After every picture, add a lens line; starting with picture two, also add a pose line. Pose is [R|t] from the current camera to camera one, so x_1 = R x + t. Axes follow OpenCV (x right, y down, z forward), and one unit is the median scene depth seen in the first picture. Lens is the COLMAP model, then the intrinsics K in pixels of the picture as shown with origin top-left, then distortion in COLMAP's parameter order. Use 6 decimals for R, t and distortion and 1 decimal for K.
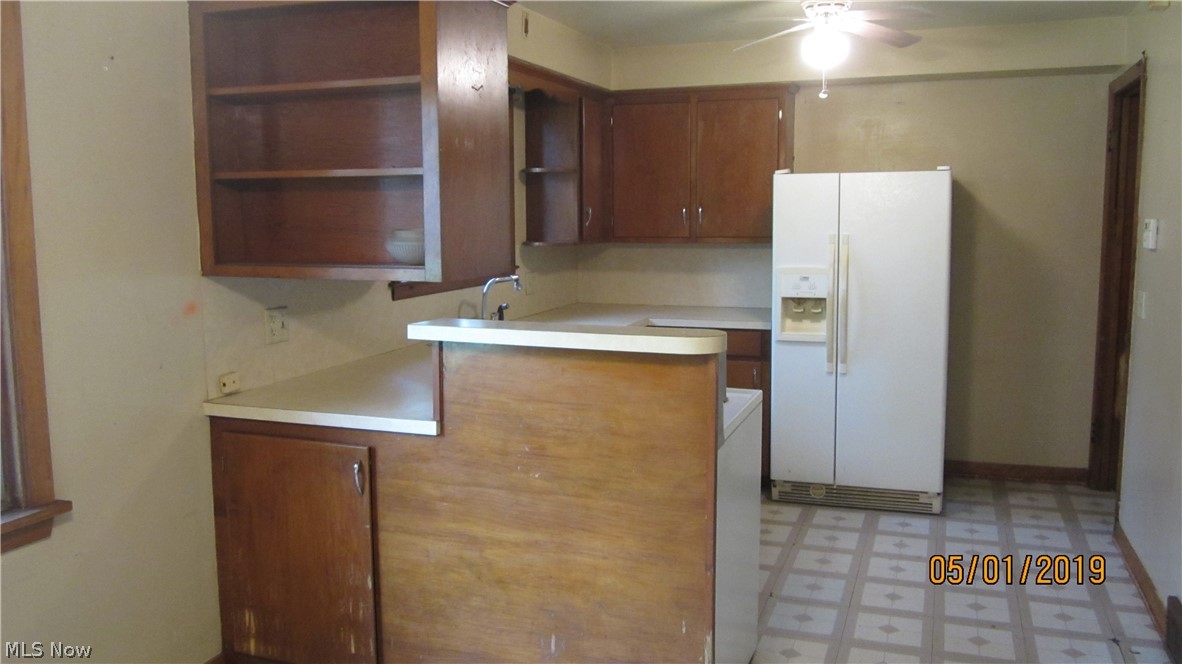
lens RADIAL K [[1025.0, 0, 591.0], [0, 1025.0, 332.0], [0, 0, 1]] dist [-0.000715, -0.000332]
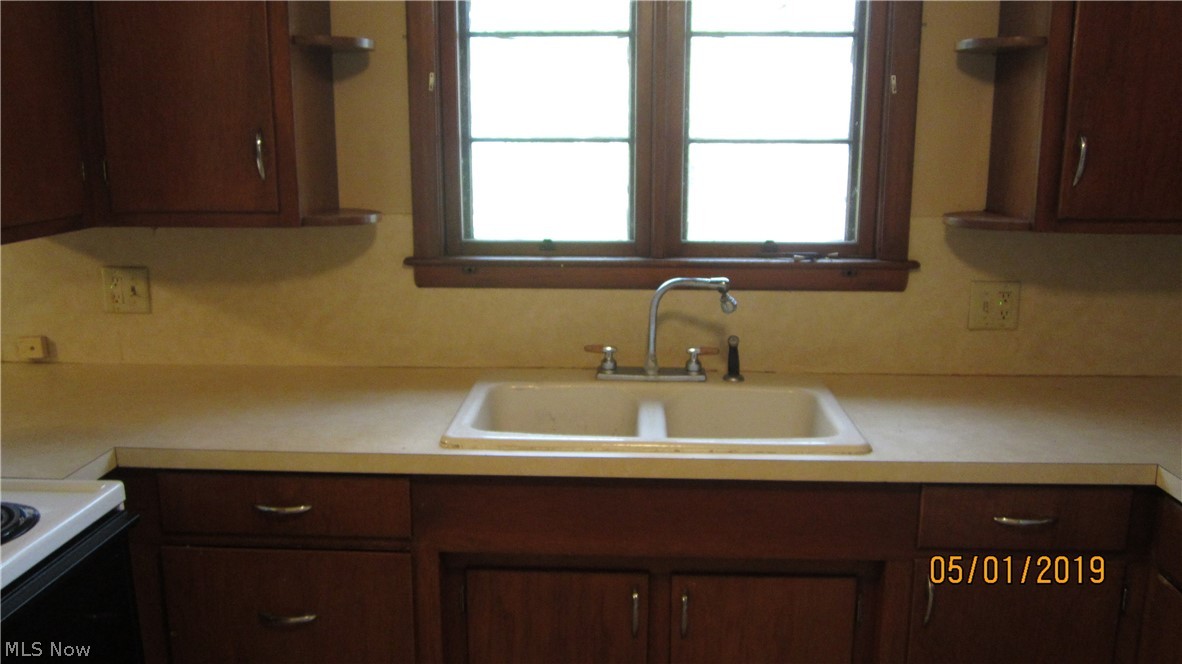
lens RADIAL K [[1025.0, 0, 591.0], [0, 1025.0, 332.0], [0, 0, 1]] dist [-0.000715, -0.000332]
pose [[0.283454, 0.194571, -0.939040, 0.490182], [-0.123642, 0.978443, 0.165413, -0.139752], [0.950982, 0.069218, 0.301401, 1.080275]]
